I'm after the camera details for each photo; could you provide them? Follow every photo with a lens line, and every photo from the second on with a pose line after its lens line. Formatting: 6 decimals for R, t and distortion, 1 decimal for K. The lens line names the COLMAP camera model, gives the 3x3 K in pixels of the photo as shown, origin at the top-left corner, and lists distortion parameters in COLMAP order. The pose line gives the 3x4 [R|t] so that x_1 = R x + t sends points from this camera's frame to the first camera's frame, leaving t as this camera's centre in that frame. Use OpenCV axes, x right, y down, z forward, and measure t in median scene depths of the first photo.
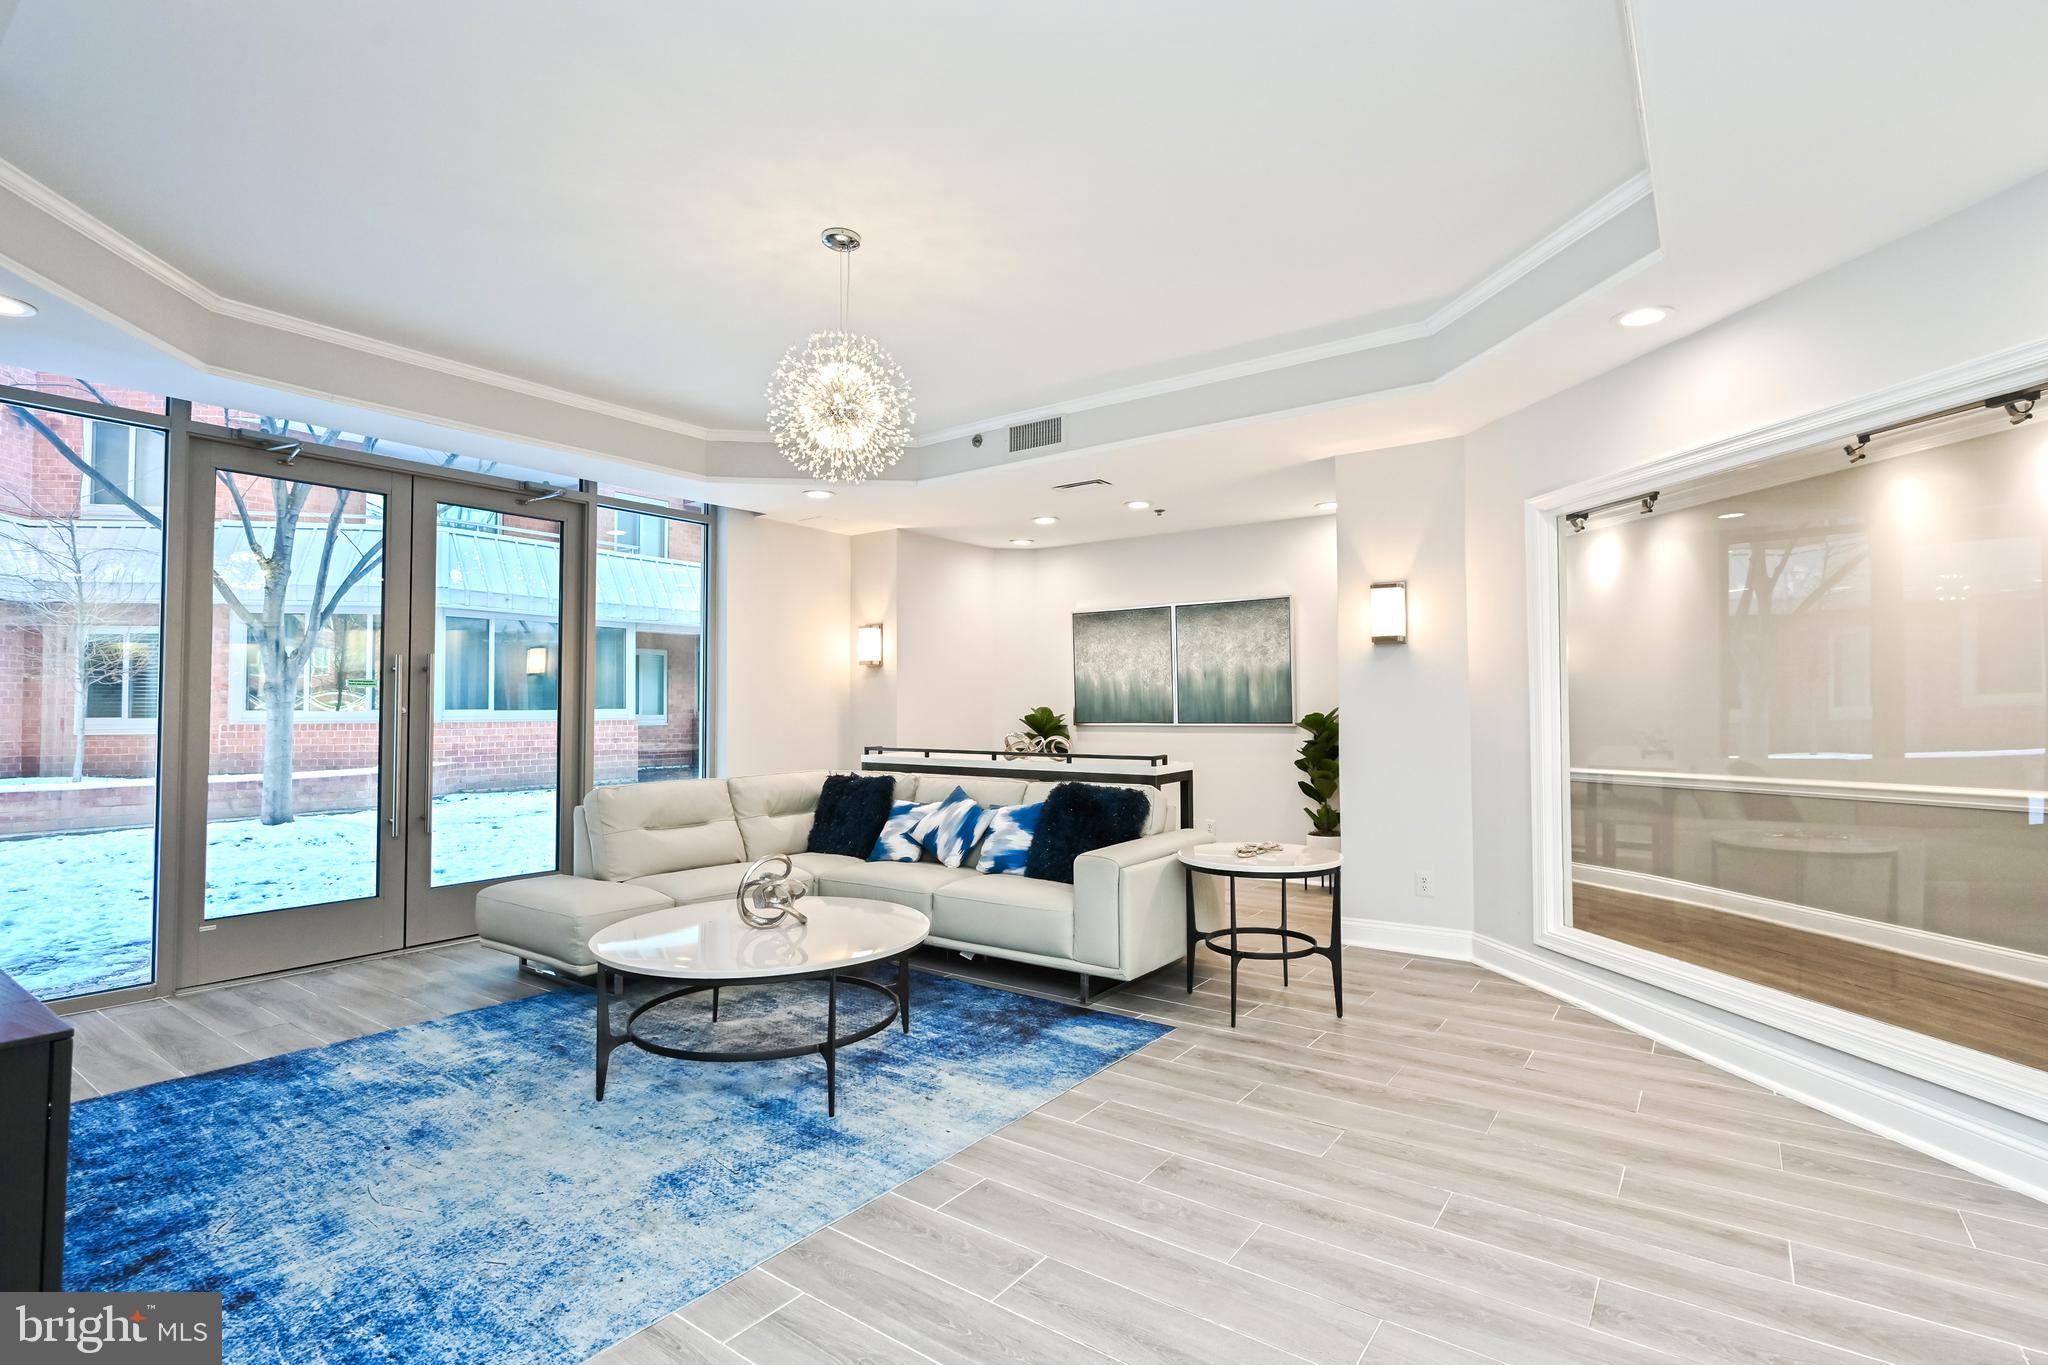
lens RADIAL K [[965.9, 0, 1029.5], [0, 965.9, 687.0], [0, 0, 1]] dist [-0.000953, -0.000093]
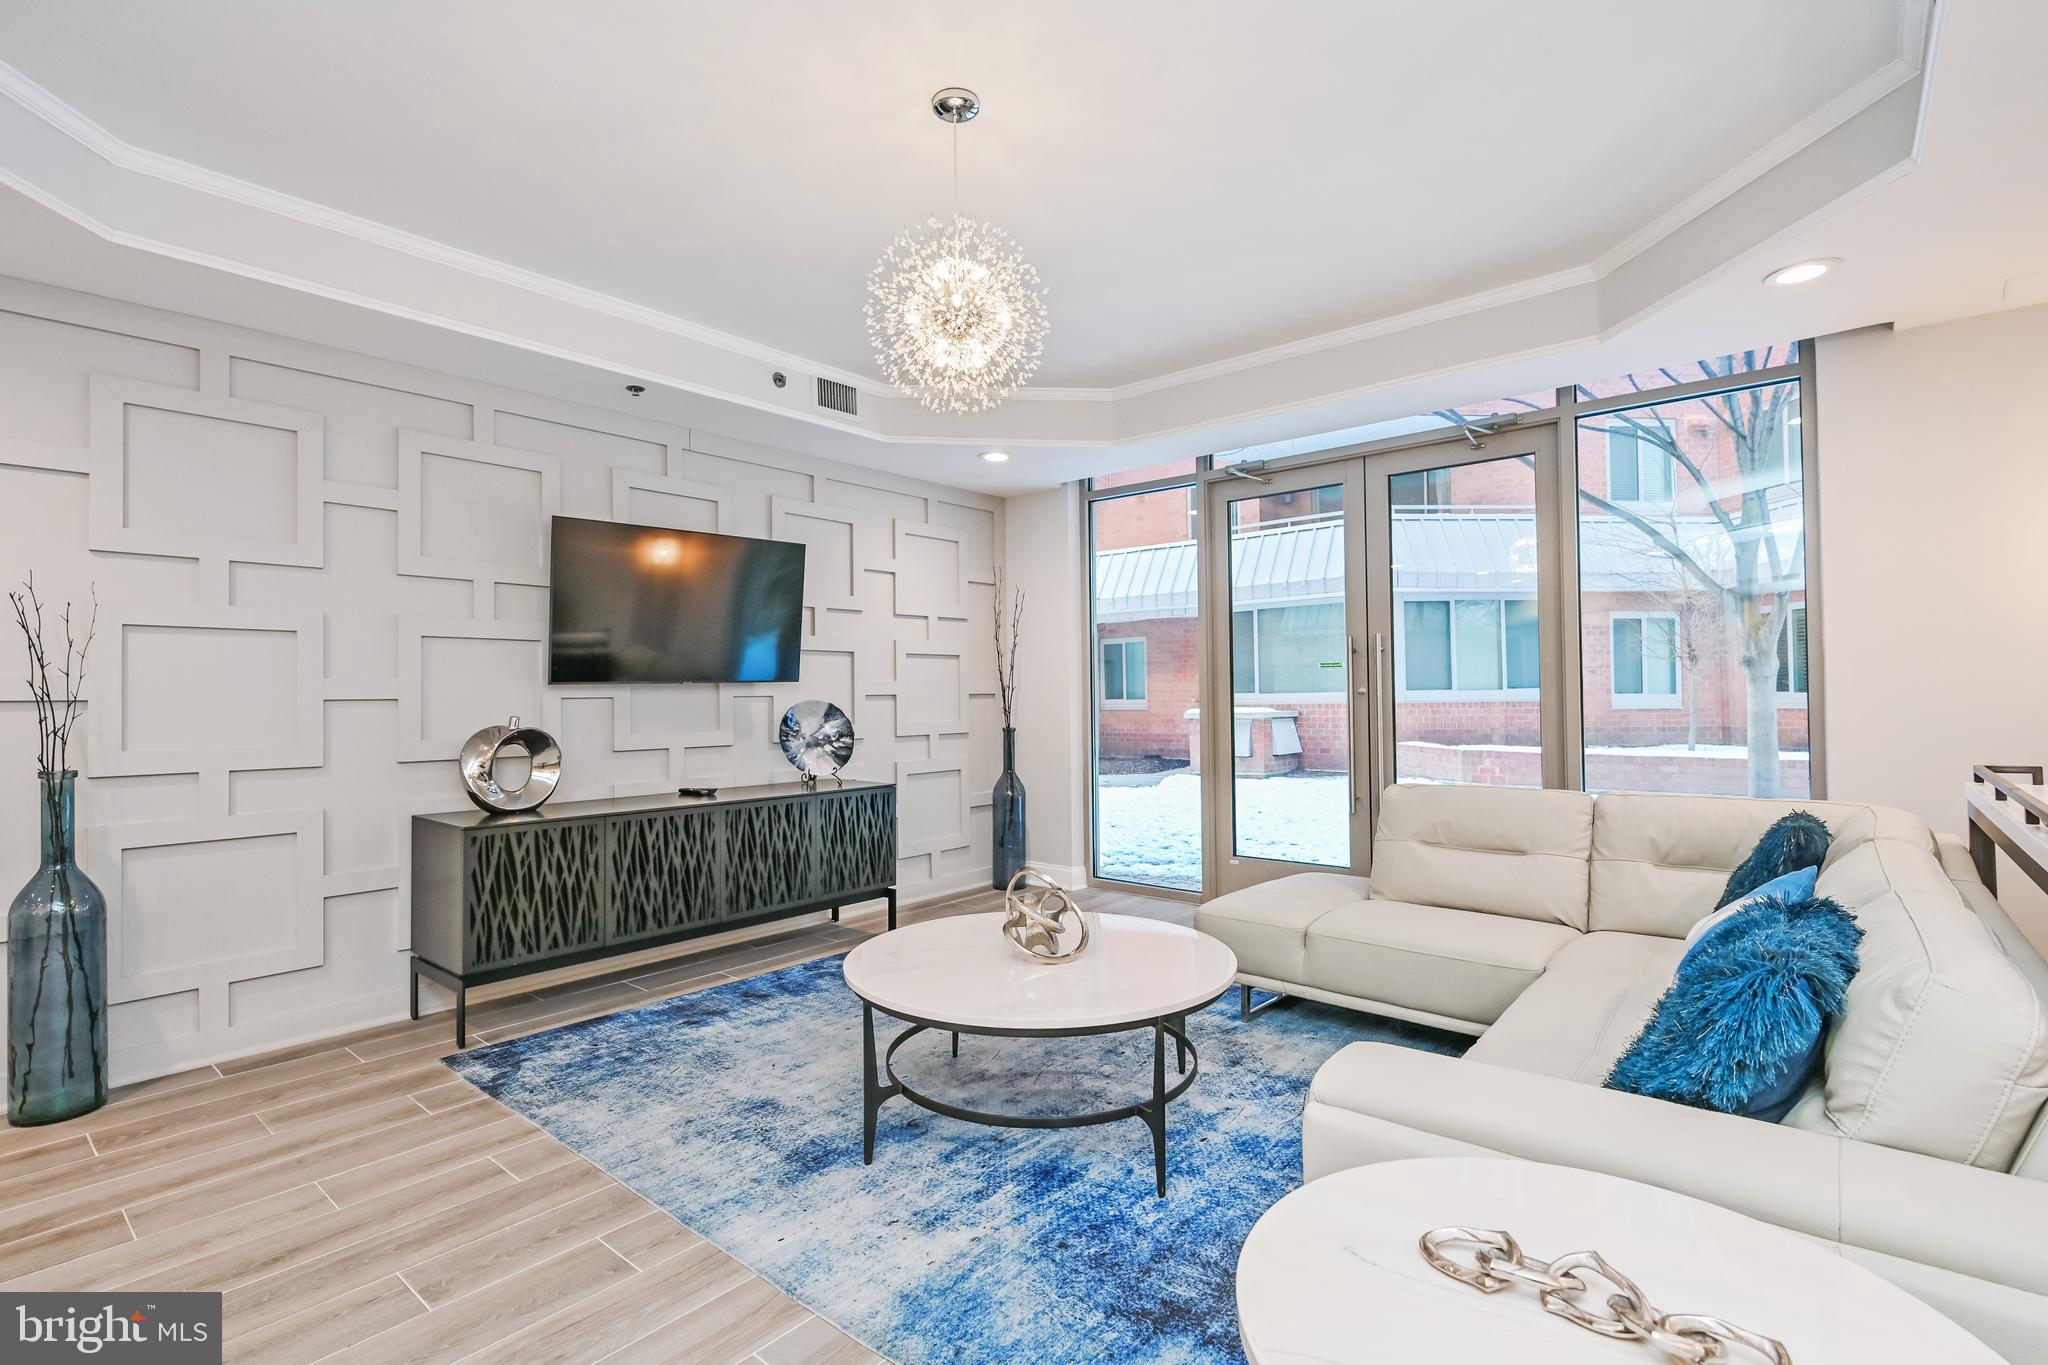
lens RADIAL K [[965.9, 0, 1029.1], [0, 965.9, 675.6], [0, 0, 1]] dist [-0.000953, -0.000093]
pose [[-0.069093, -0.014753, -0.997501, 0.582905], [0.034241, 0.999266, -0.017151, 0.021593], [0.997022, -0.035341, -0.068537, 1.078483]]
